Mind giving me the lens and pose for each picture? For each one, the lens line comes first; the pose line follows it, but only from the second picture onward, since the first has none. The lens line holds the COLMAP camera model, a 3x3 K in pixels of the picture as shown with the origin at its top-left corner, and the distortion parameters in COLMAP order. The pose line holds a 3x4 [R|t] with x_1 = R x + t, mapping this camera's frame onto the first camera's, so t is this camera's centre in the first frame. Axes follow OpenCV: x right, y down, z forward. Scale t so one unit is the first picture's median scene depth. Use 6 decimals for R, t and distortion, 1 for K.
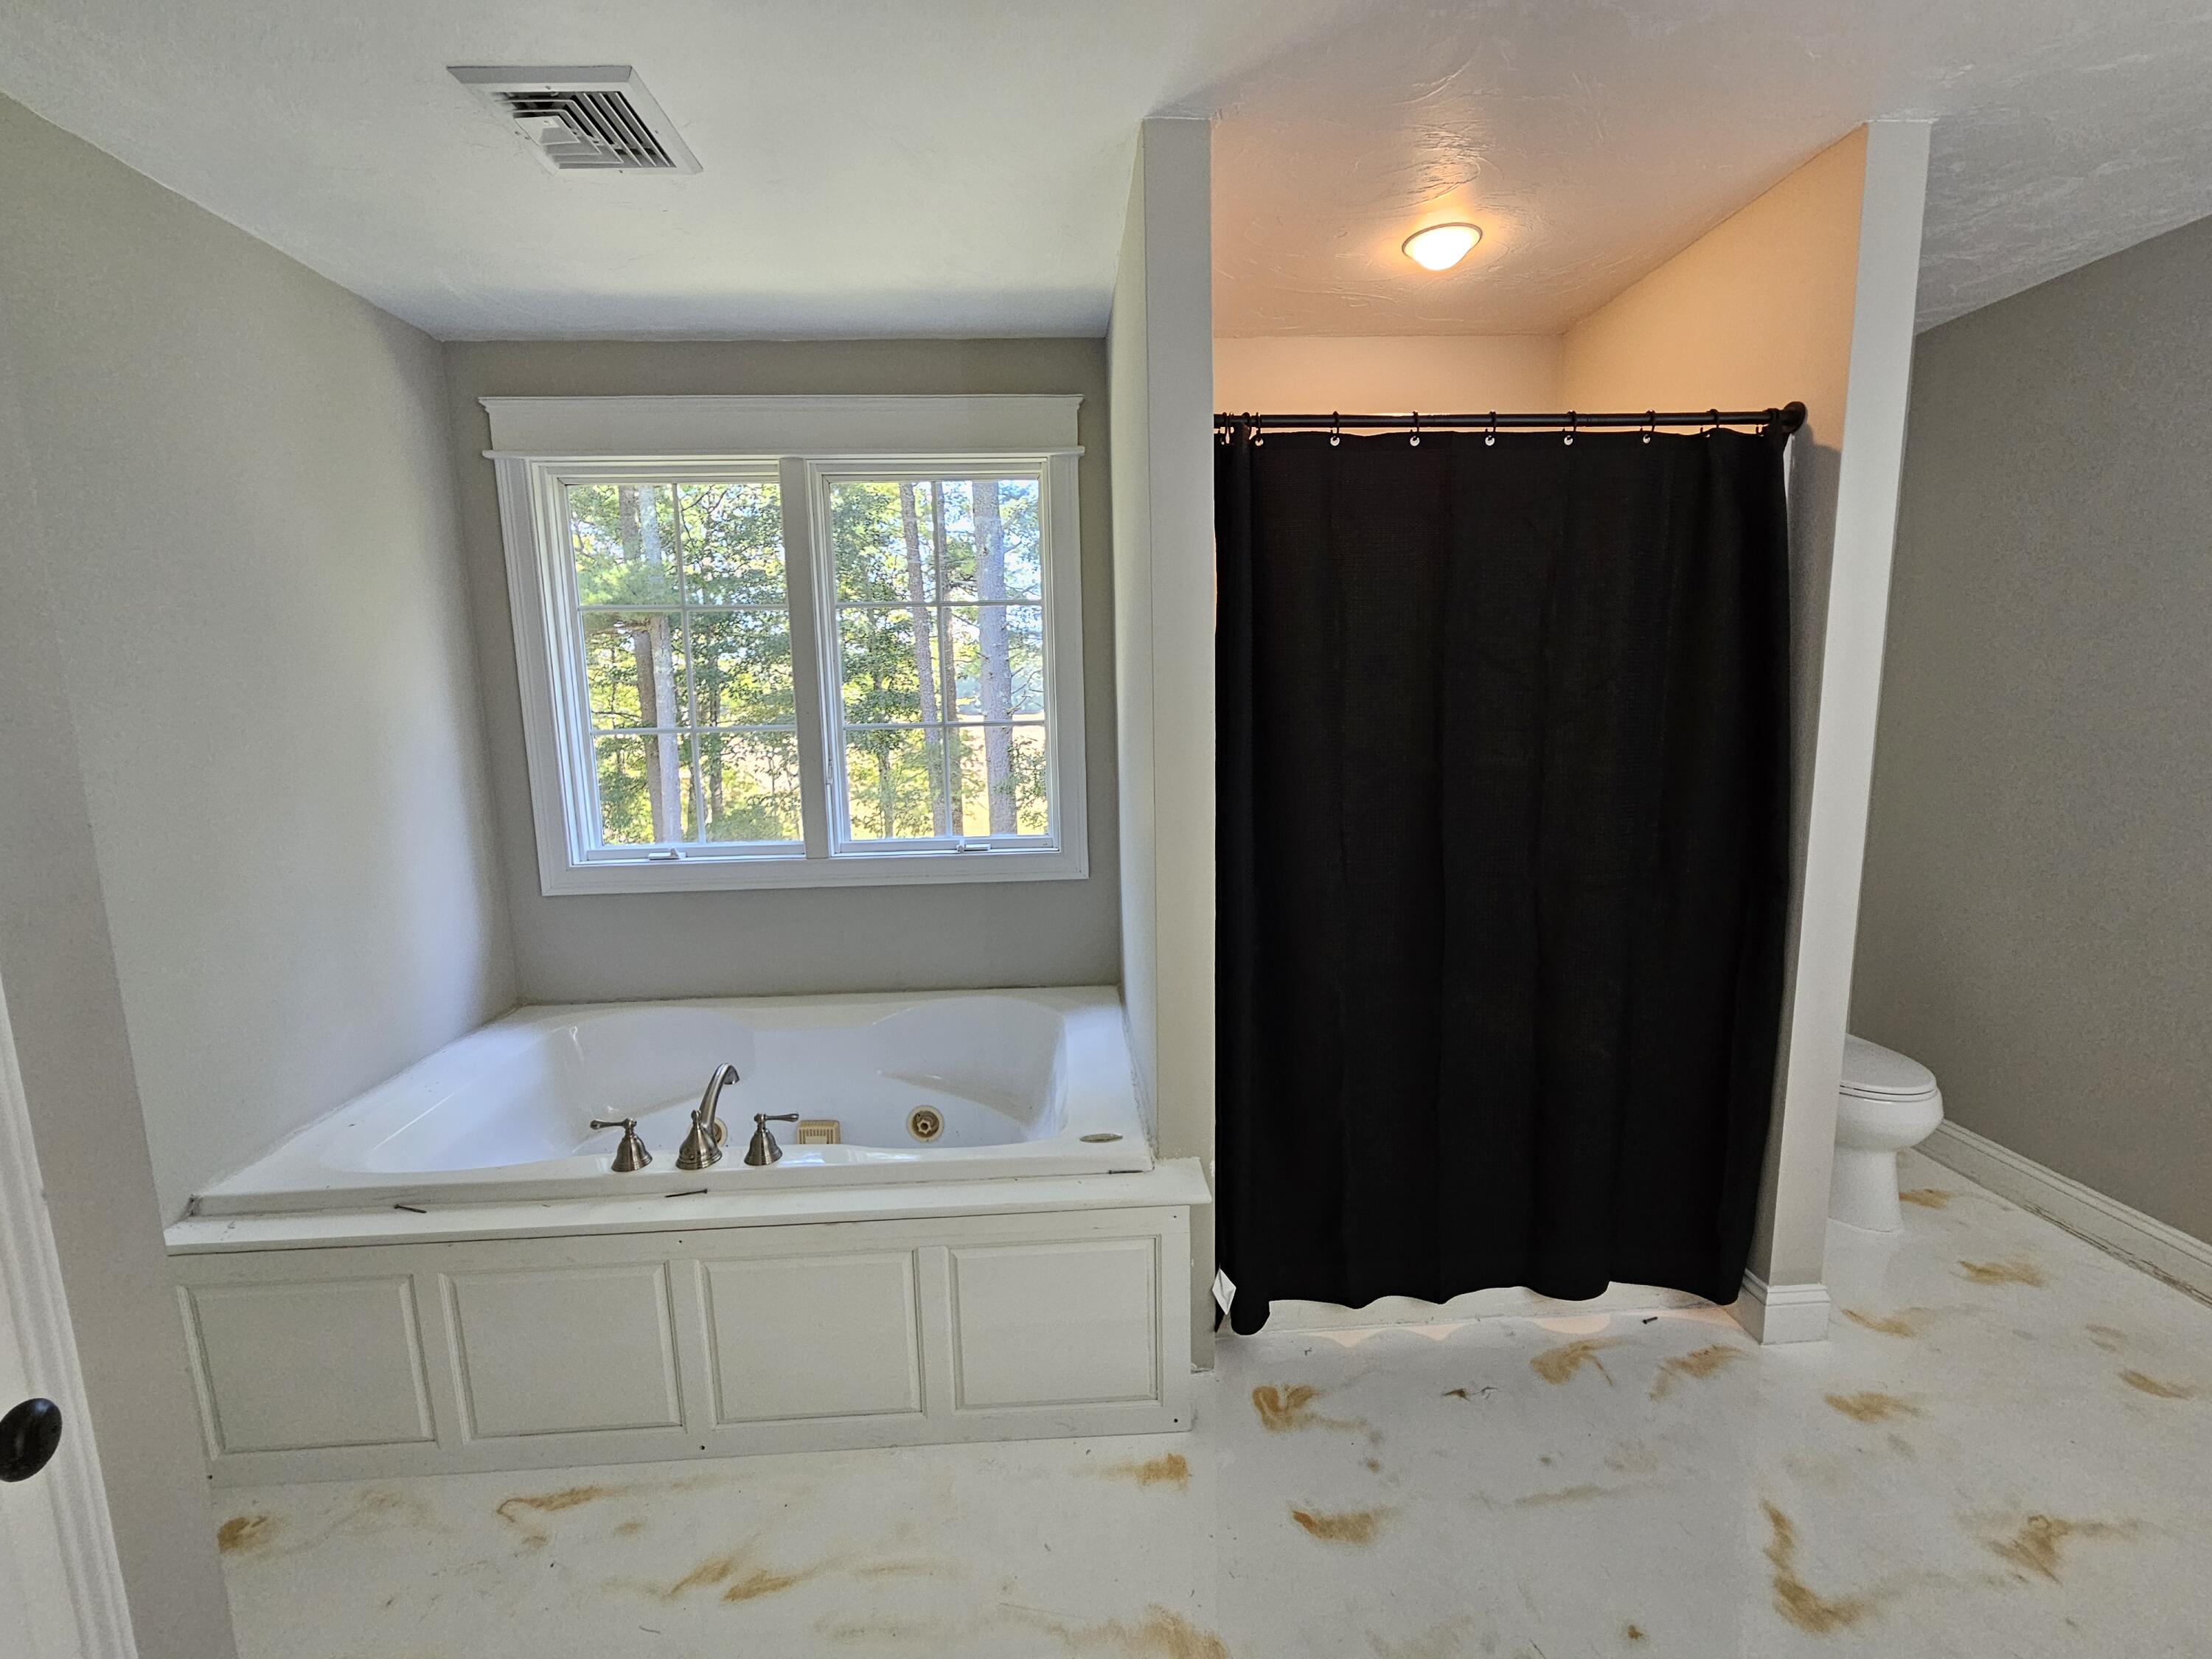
lens RADIAL K [[909.6, 0, 1107.8], [0, 909.6, 825.2], [0, 0, 1]] dist [-0.001324, 0.000075]
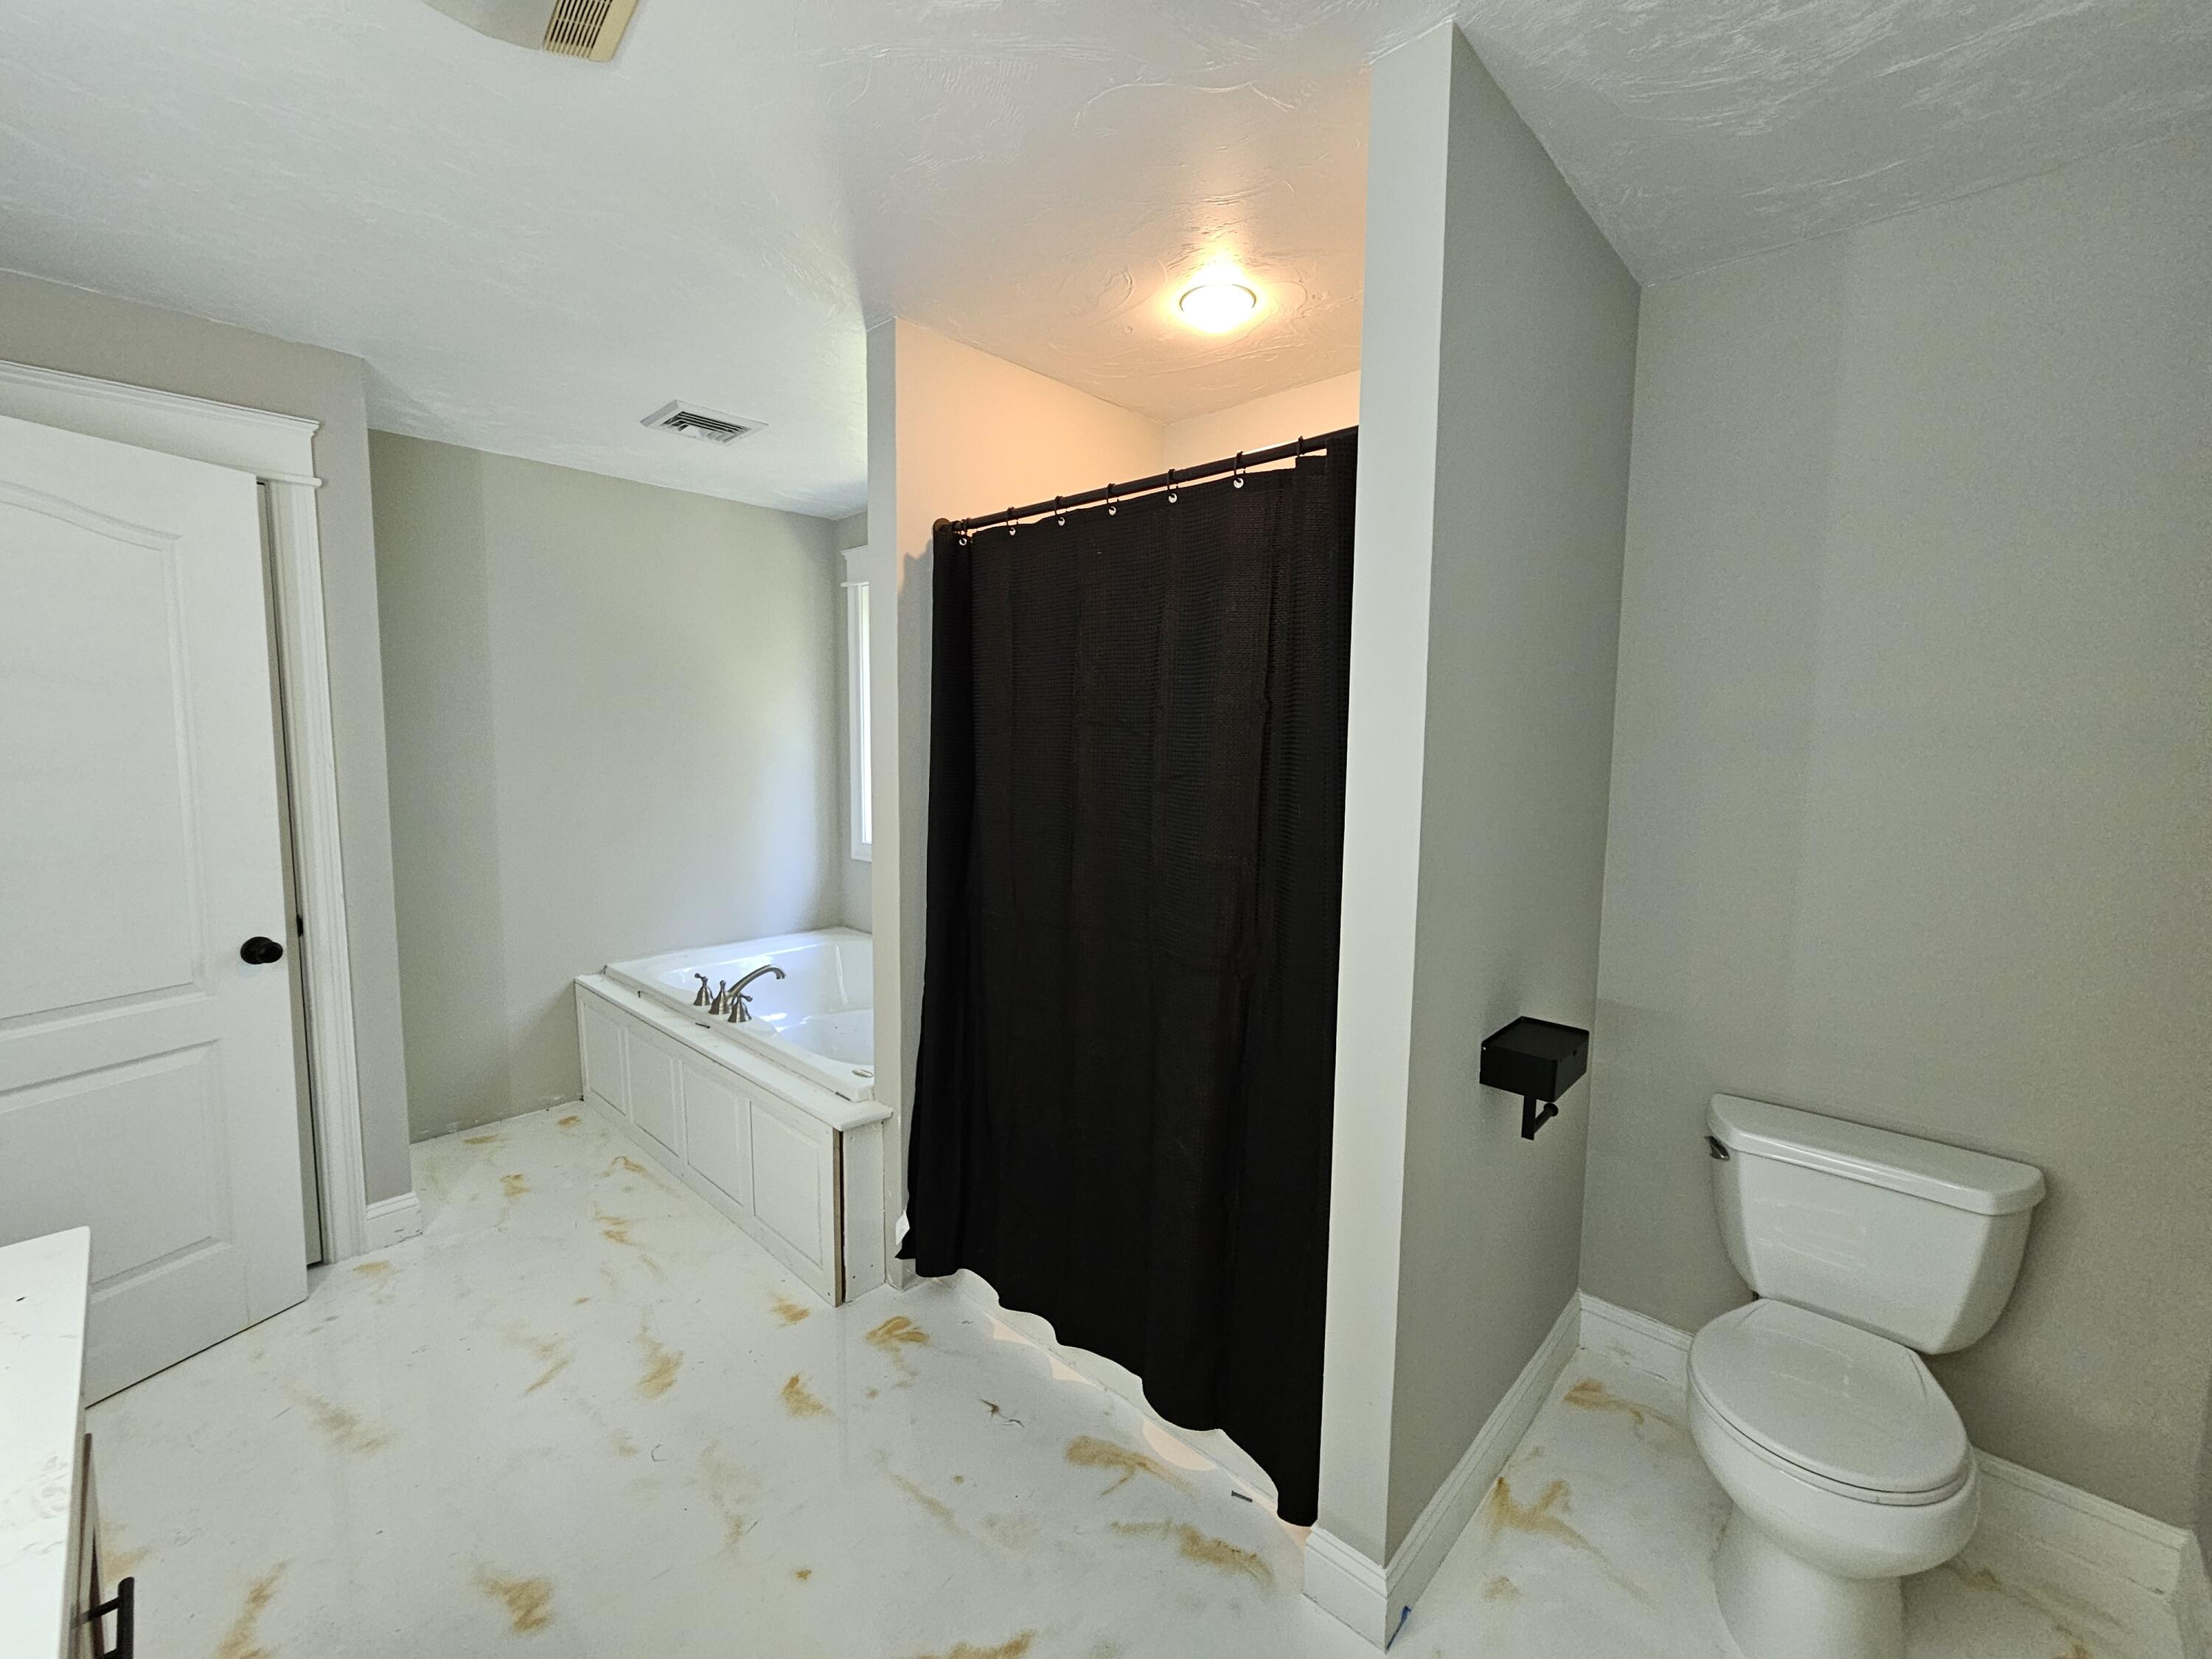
lens RADIAL K [[909.6, 0, 1113.7], [0, 909.6, 829.8], [0, 0, 1]] dist [-0.001324, 0.000075]
pose [[0.698693, 0.102935, -0.707978, 1.183686], [-0.129541, 0.991440, 0.016307, -0.080838], [0.703596, 0.080319, 0.706047, 0.299123]]
